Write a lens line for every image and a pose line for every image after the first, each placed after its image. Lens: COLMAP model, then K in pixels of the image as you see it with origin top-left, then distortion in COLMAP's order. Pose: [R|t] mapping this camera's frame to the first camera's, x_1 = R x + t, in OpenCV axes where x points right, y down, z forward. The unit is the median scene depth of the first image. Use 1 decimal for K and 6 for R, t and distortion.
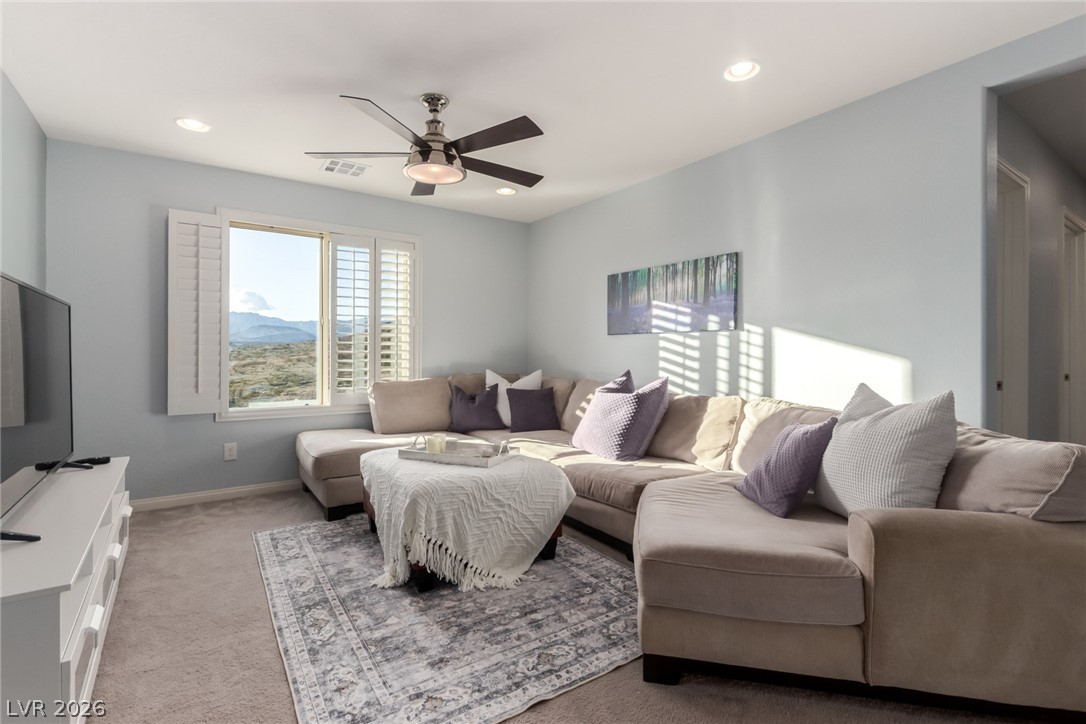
lens RADIAL K [[512.0, 0, 546.6], [0, 512.0, 353.9], [0, 0, 1]] dist [0.003990, 0.000164]
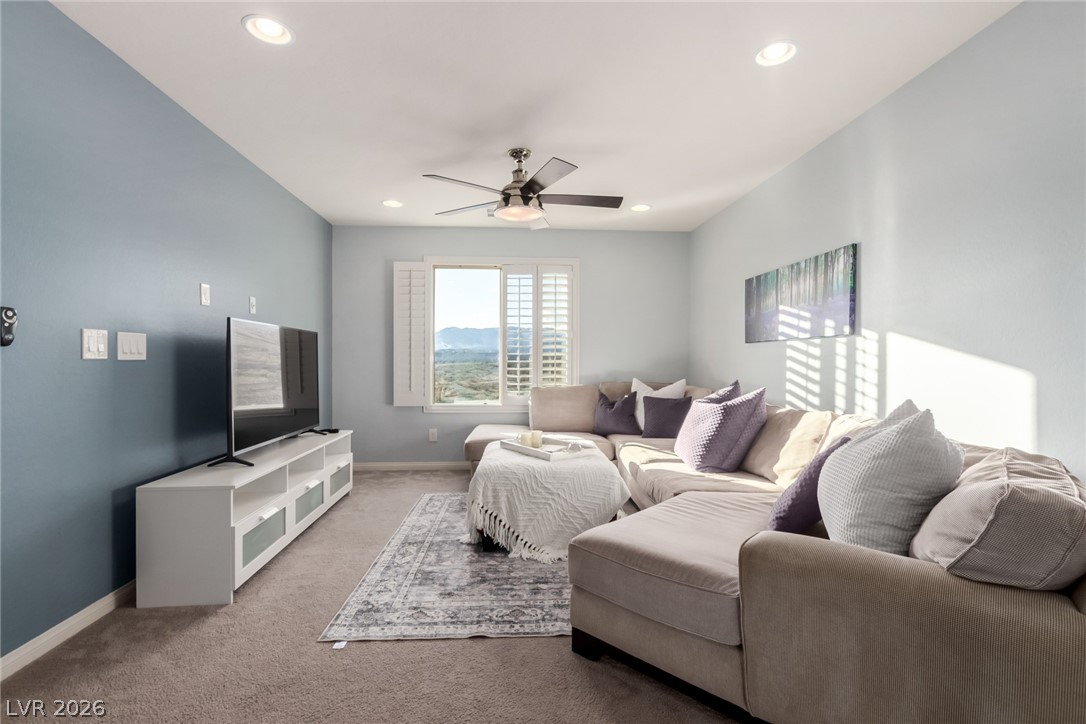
lens RADIAL K [[512.0, 0, 533.0], [0, 512.0, 364.6], [0, 0, 1]] dist [0.003990, 0.000164]
pose [[0.848132, 0.002572, -0.529779, 0.448483], [-0.000899, 0.999994, 0.003417, -0.000759], [0.529784, -0.002422, 0.848129, -0.006946]]
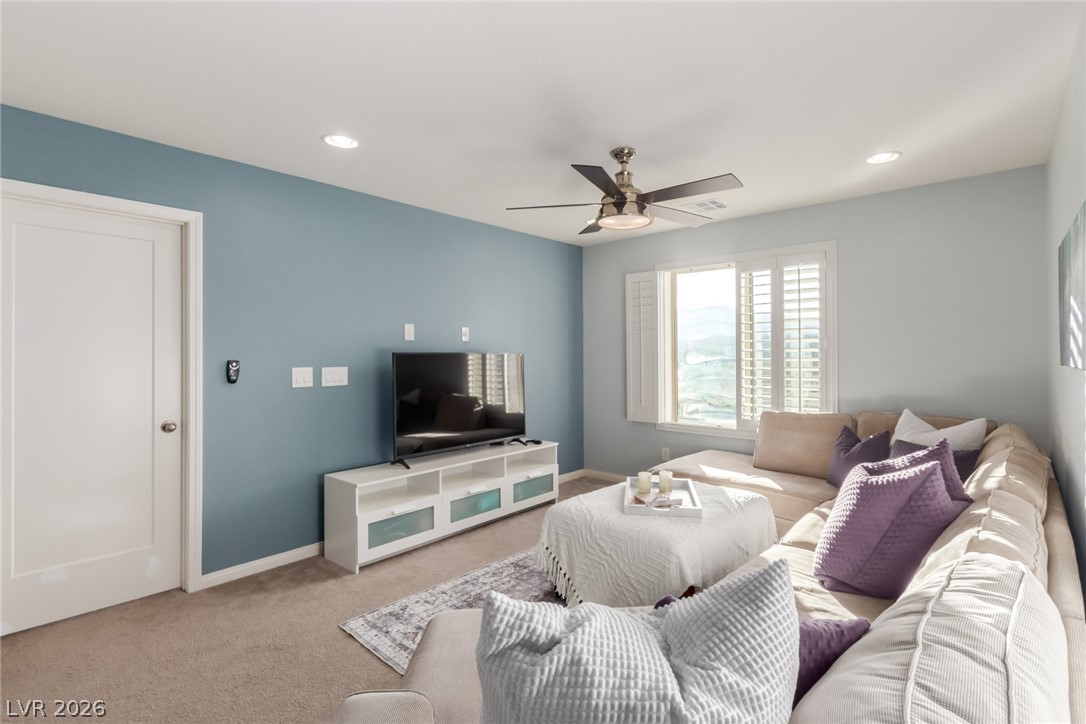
lens RADIAL K [[512.0, 0, 554.9], [0, 512.0, 352.9], [0, 0, 1]] dist [0.003990, 0.000164]
pose [[0.231037, -0.006553, -0.972923, 0.776209], [0.006763, 0.999964, -0.005129, -0.077914], [0.972921, -0.005395, 0.231073, 0.617560]]
